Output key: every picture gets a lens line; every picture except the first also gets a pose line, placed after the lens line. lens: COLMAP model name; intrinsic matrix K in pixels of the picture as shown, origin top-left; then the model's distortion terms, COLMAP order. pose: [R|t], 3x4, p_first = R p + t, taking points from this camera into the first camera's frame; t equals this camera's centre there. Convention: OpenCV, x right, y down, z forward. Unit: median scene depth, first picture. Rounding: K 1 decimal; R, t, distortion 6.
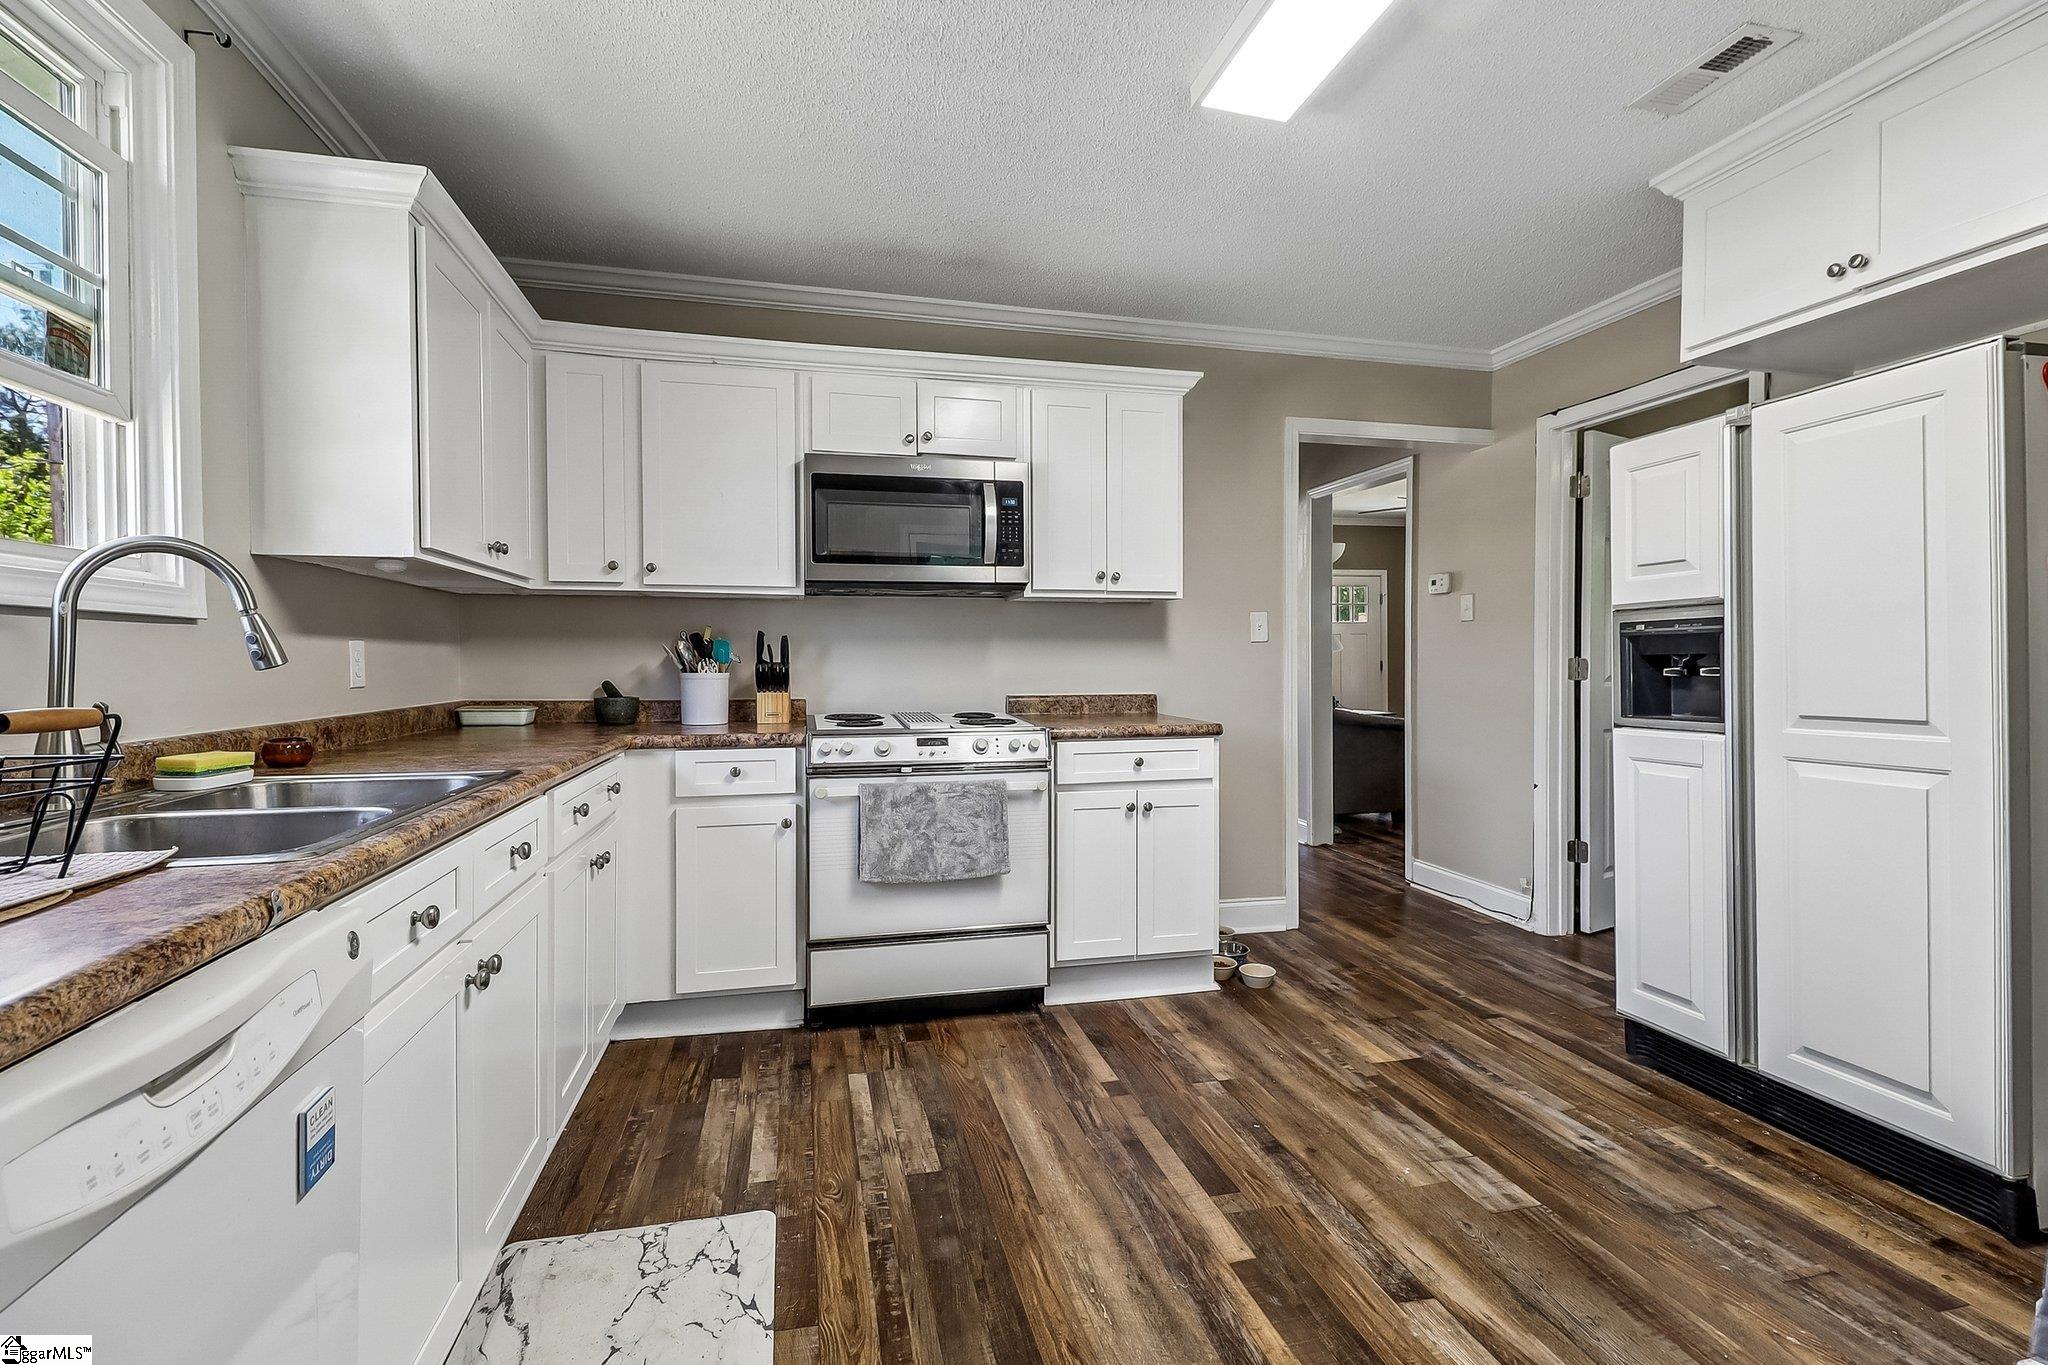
lens RADIAL K [[930.3, 0, 1032.1], [0, 930.3, 662.1], [0, 0, 1]] dist [-0.013556, -0.002675]
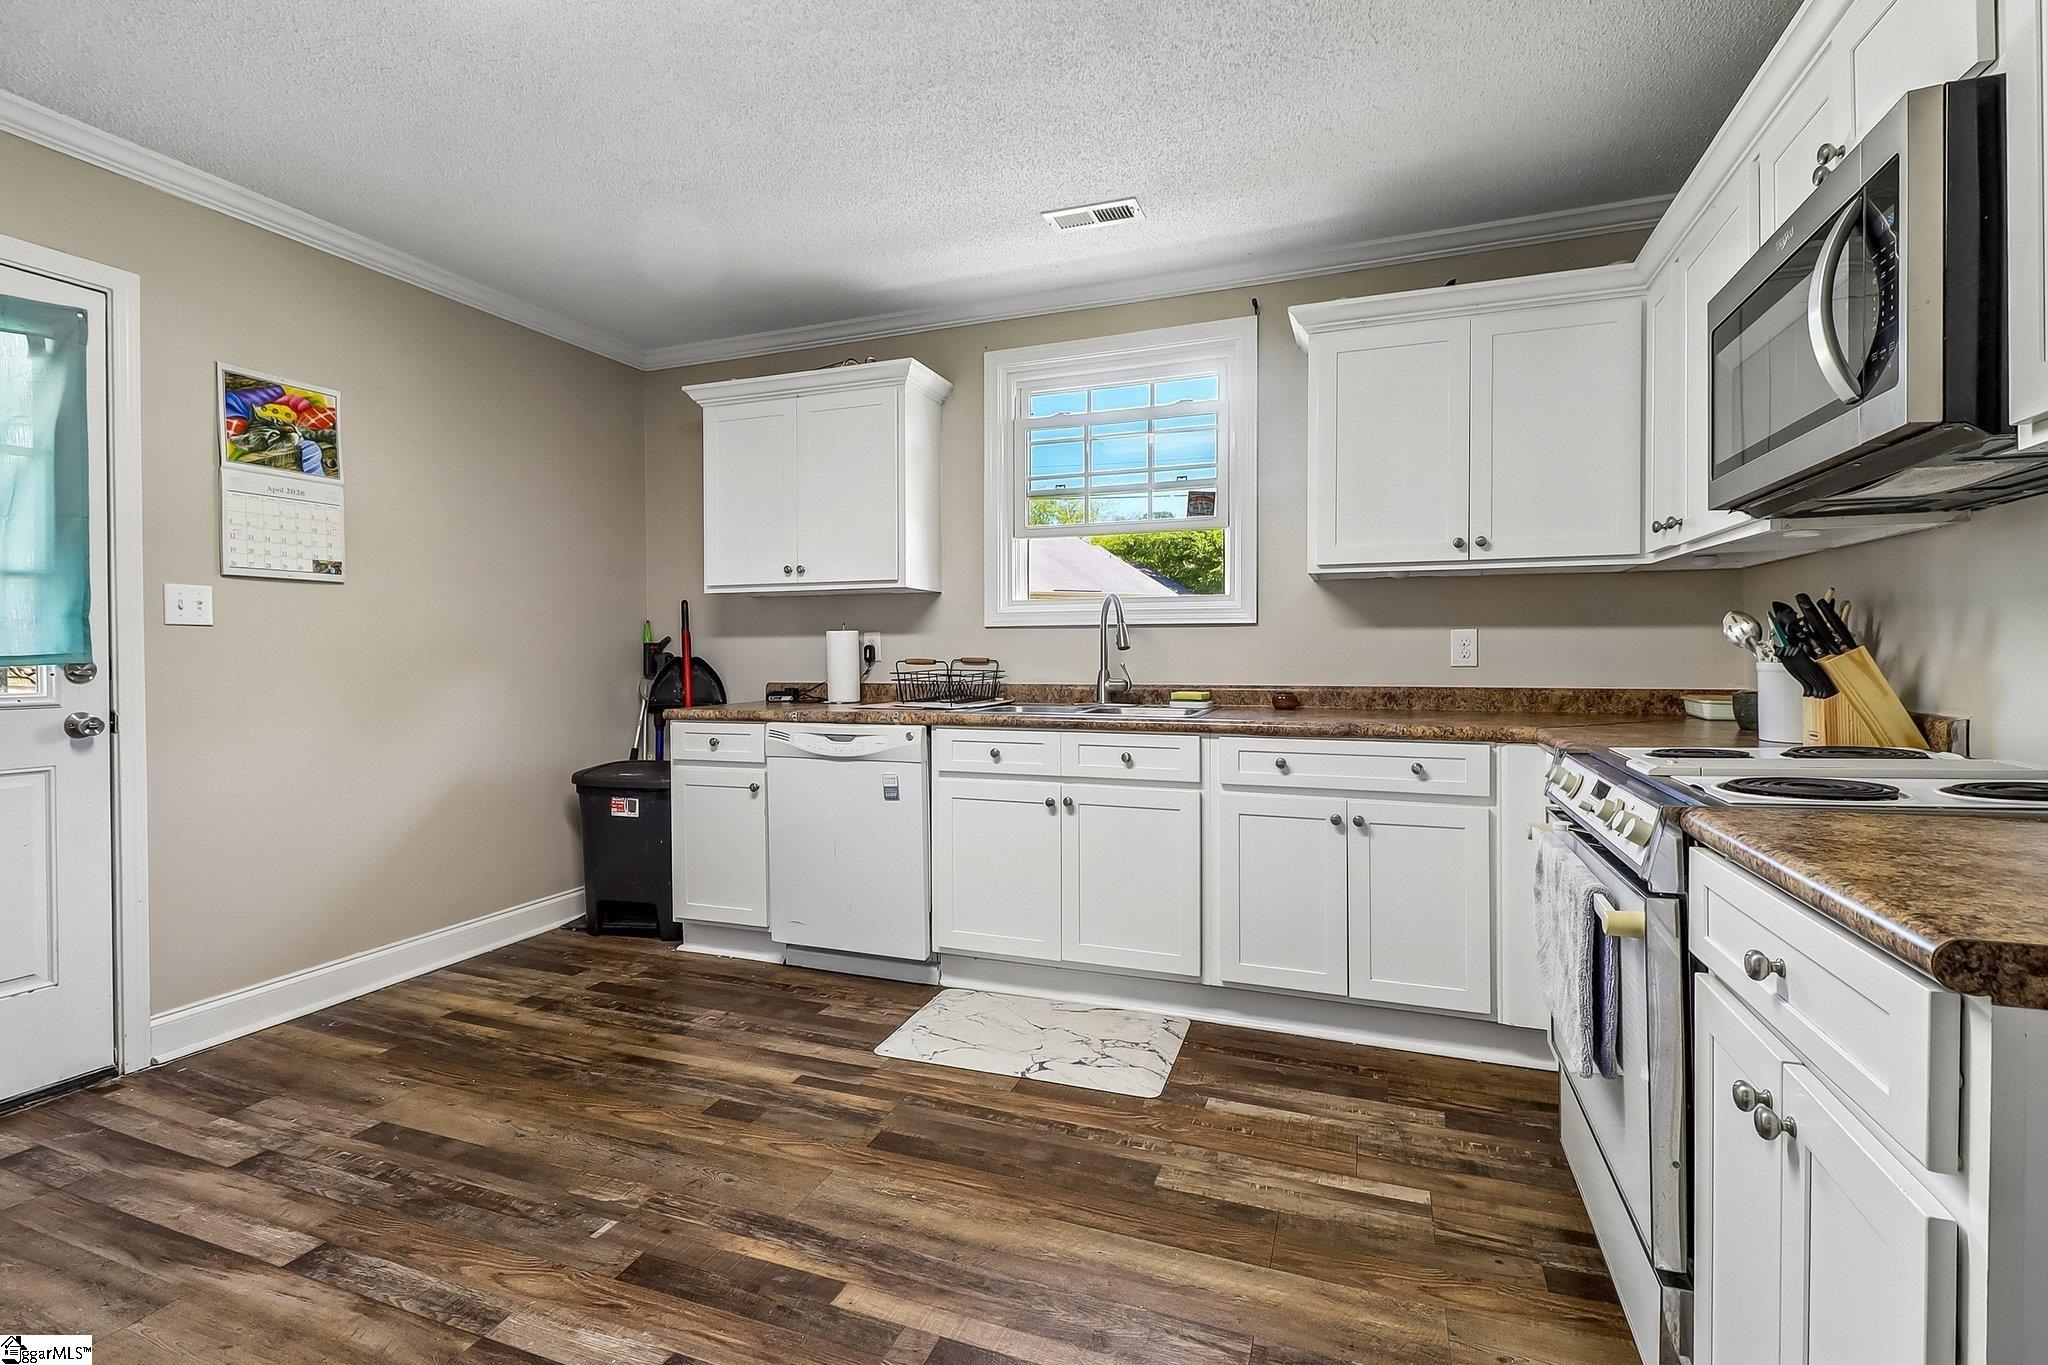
lens RADIAL K [[930.3, 0, 1031.2], [0, 930.3, 671.8], [0, 0, 1]] dist [-0.013556, -0.002675]
pose [[-0.566847, 0.022804, -0.823507, 0.828267], [-0.002202, 0.999571, 0.029196, 0.000816], [0.823820, 0.018363, -0.566554, 1.600636]]
